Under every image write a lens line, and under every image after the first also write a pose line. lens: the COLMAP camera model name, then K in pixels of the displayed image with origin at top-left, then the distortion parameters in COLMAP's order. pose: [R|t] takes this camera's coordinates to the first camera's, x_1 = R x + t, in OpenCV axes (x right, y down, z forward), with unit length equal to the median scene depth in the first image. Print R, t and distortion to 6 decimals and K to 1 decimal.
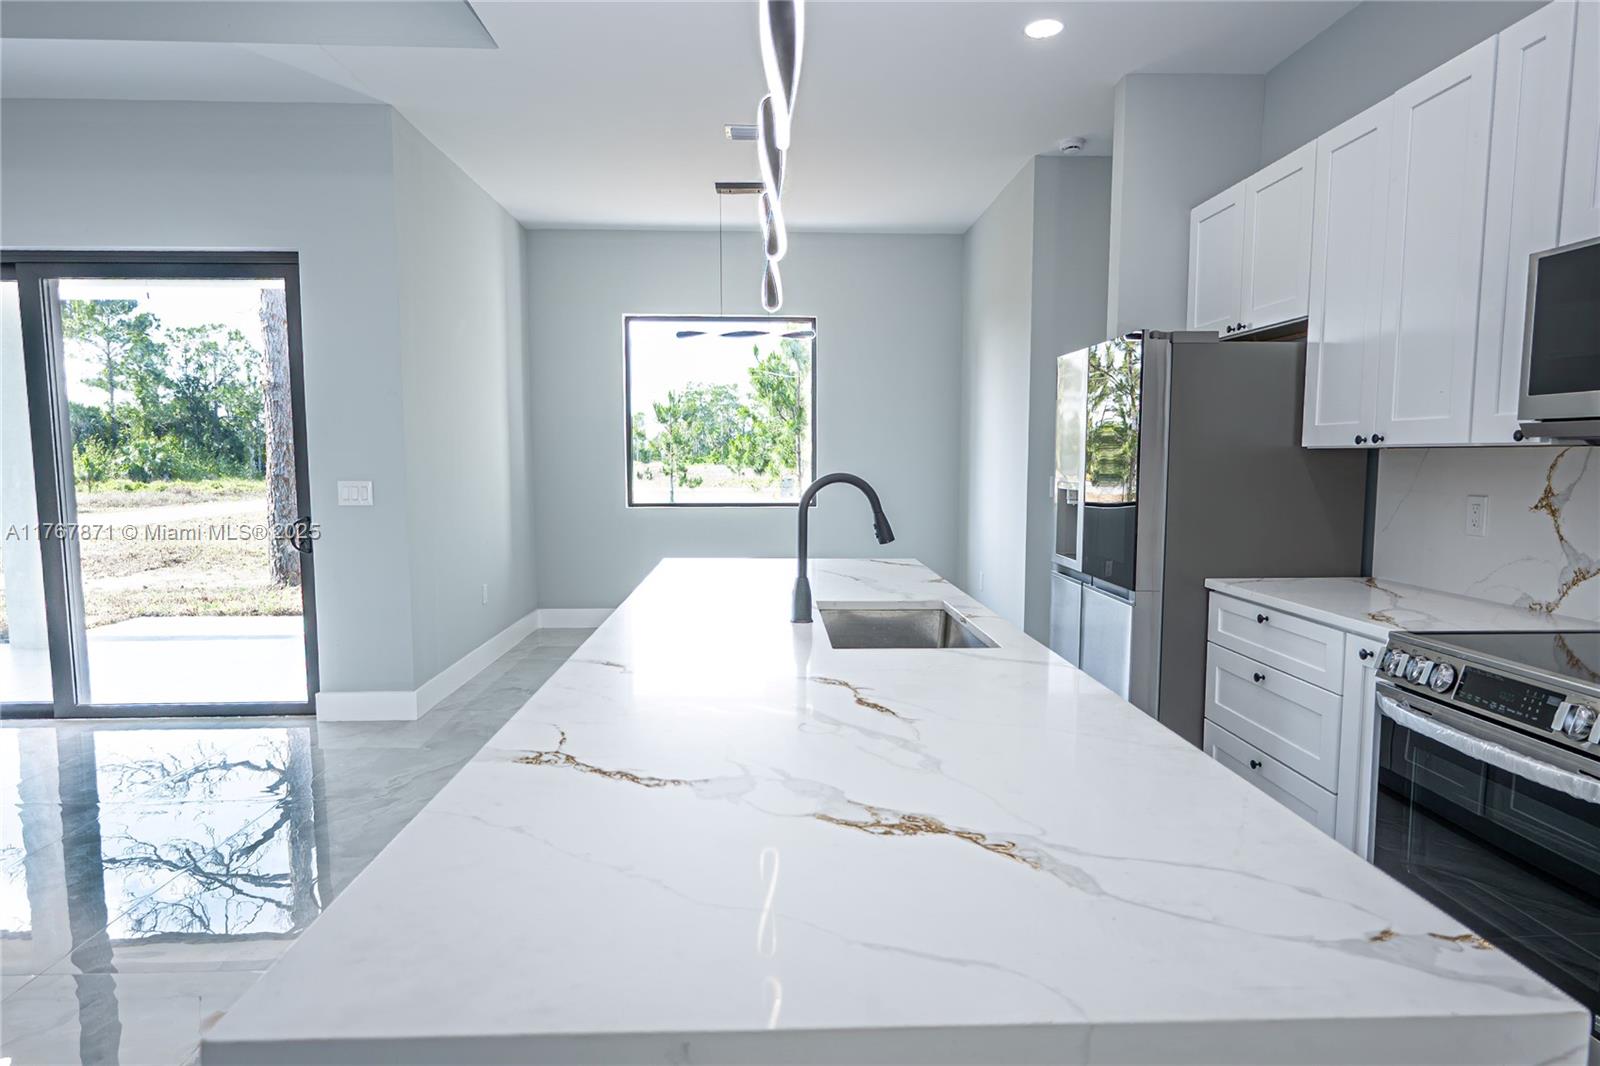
lens RADIAL K [[891.1, 0, 800.0], [0, 891.1, 533.0], [0, 0, 1]] dist [0.002976, 0.003120]
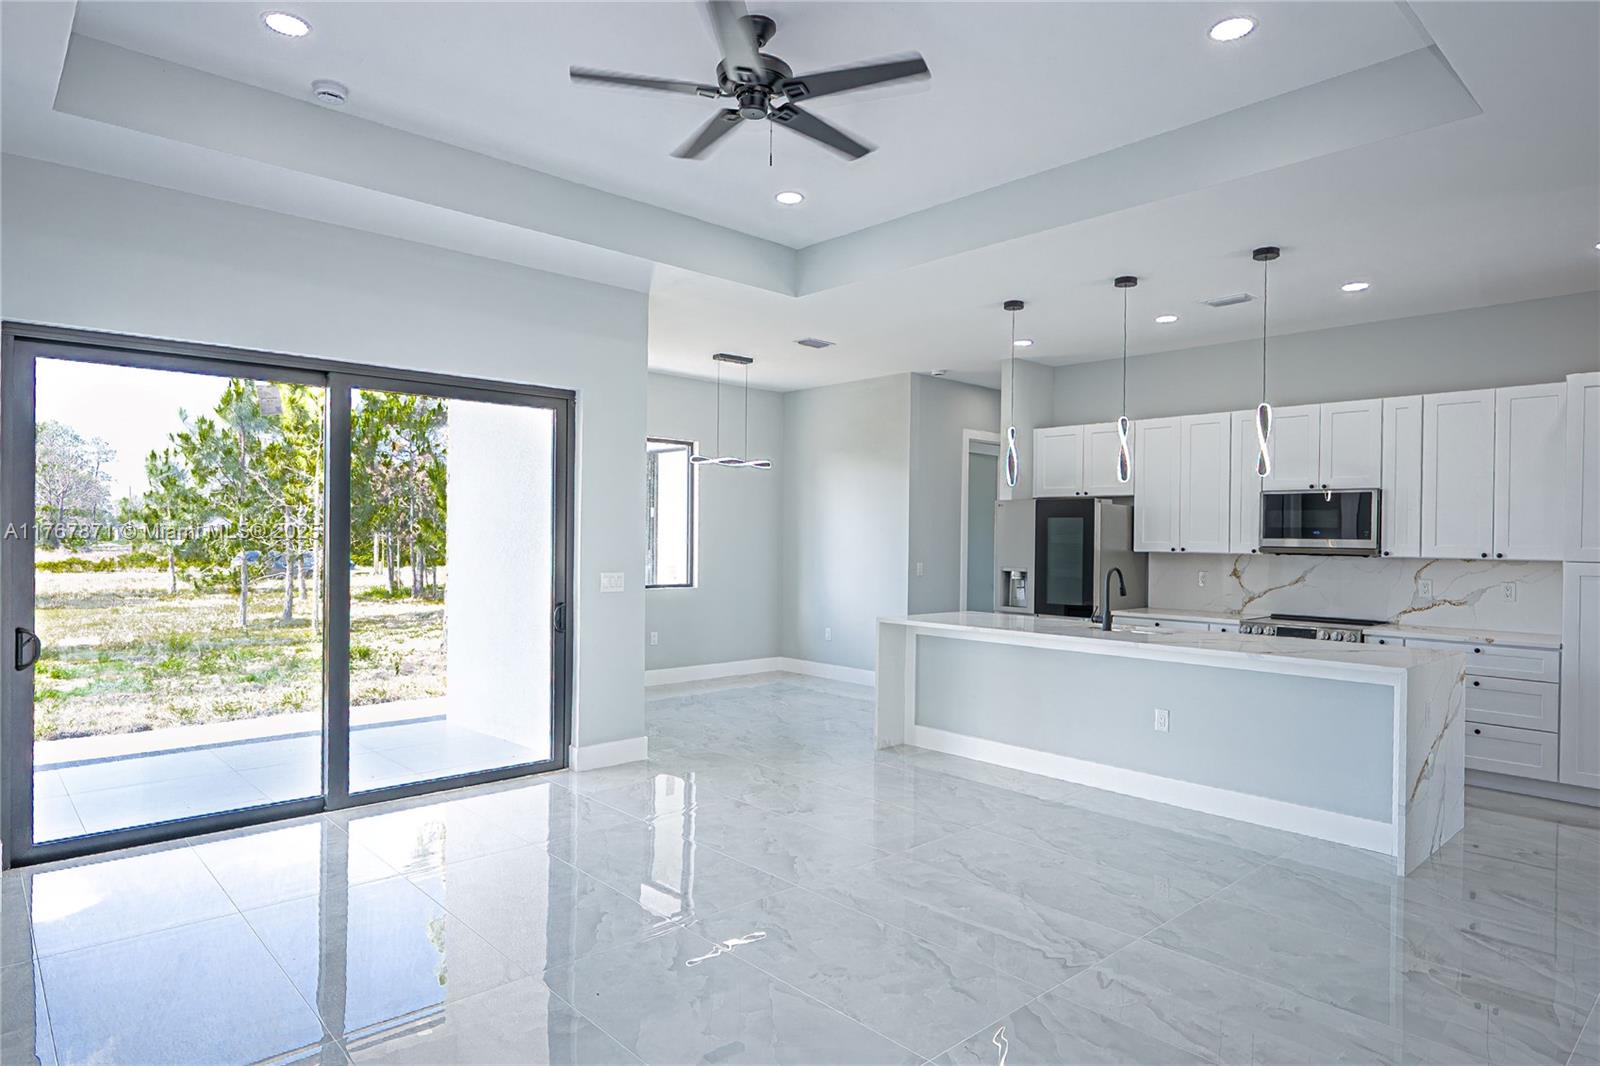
lens RADIAL K [[891.1, 0, 800.0], [0, 891.1, 533.0], [0, 0, 1]] dist [0.002976, 0.003120]
pose [[0.768907, 0.013693, 0.639214, -0.285157], [0.044014, 0.996265, -0.074286, -0.001973], [-0.637844, 0.085254, 0.765432, -0.038519]]
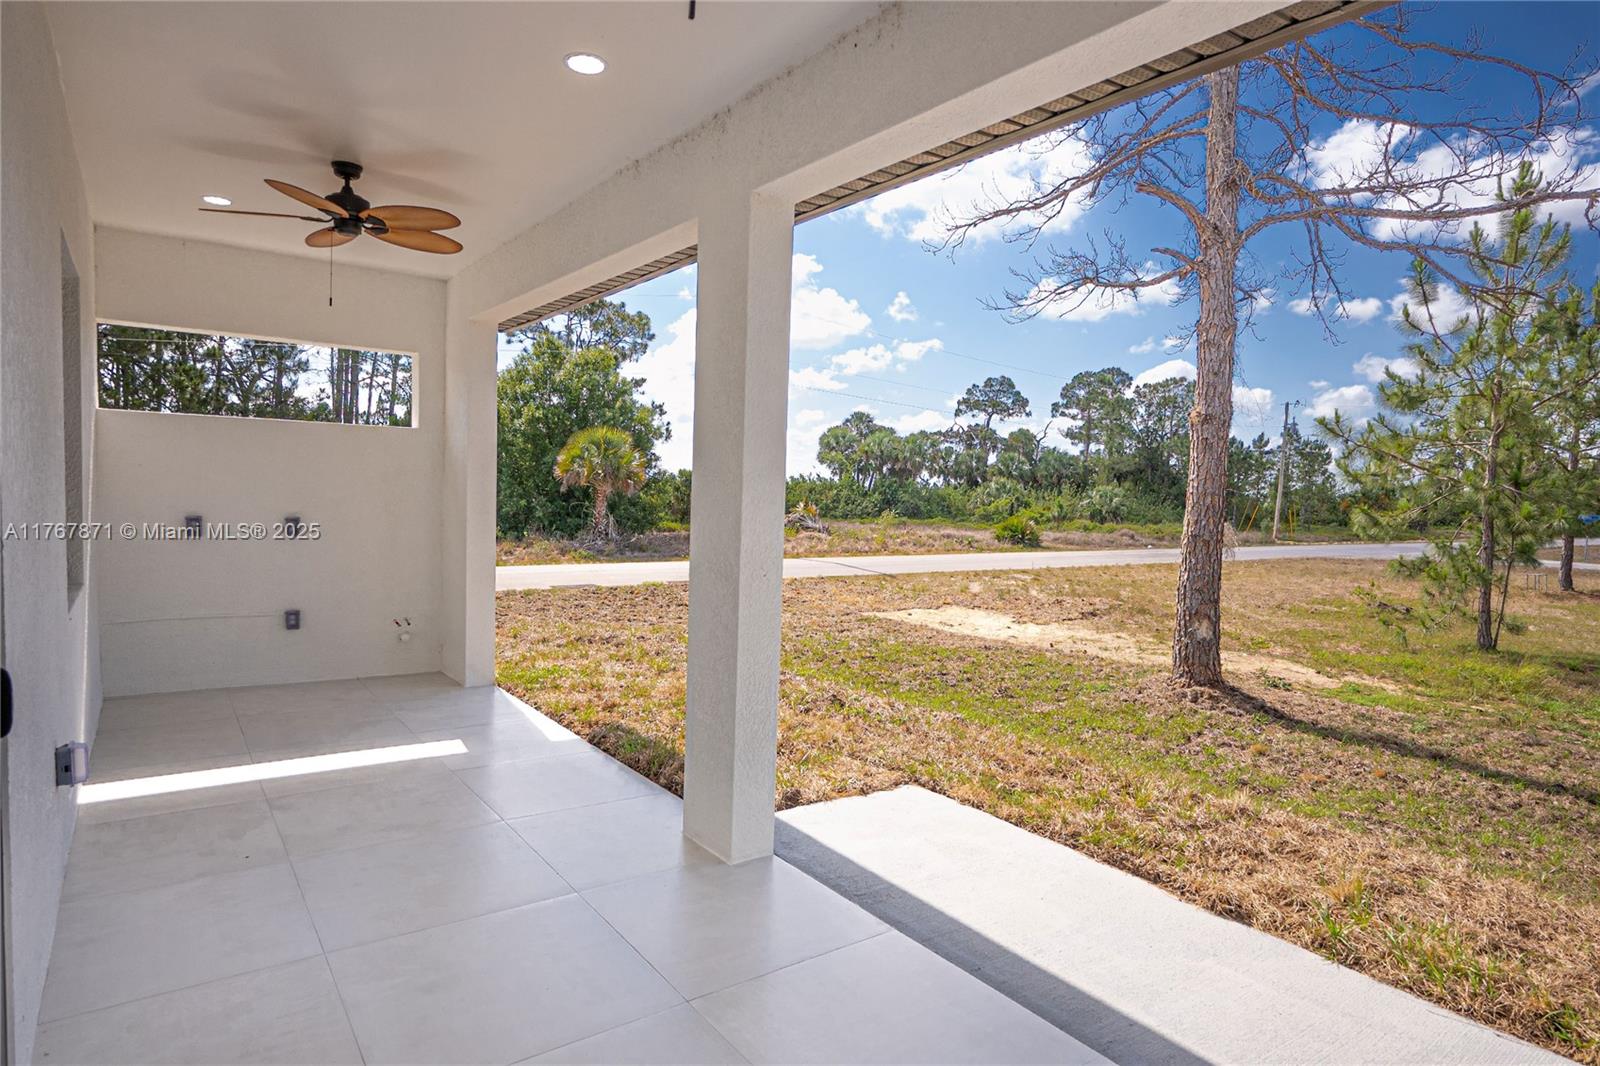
lens RADIAL K [[891.1, 0, 800.0], [0, 891.1, 533.0], [0, 0, 1]] dist [0.002976, 0.003120]
pose [[0.565849, 0.064465, -0.821985, -0.045388], [-0.109920, 0.993938, 0.002282, -0.008648], [0.817149, 0.089061, 0.569504, 0.085802]]
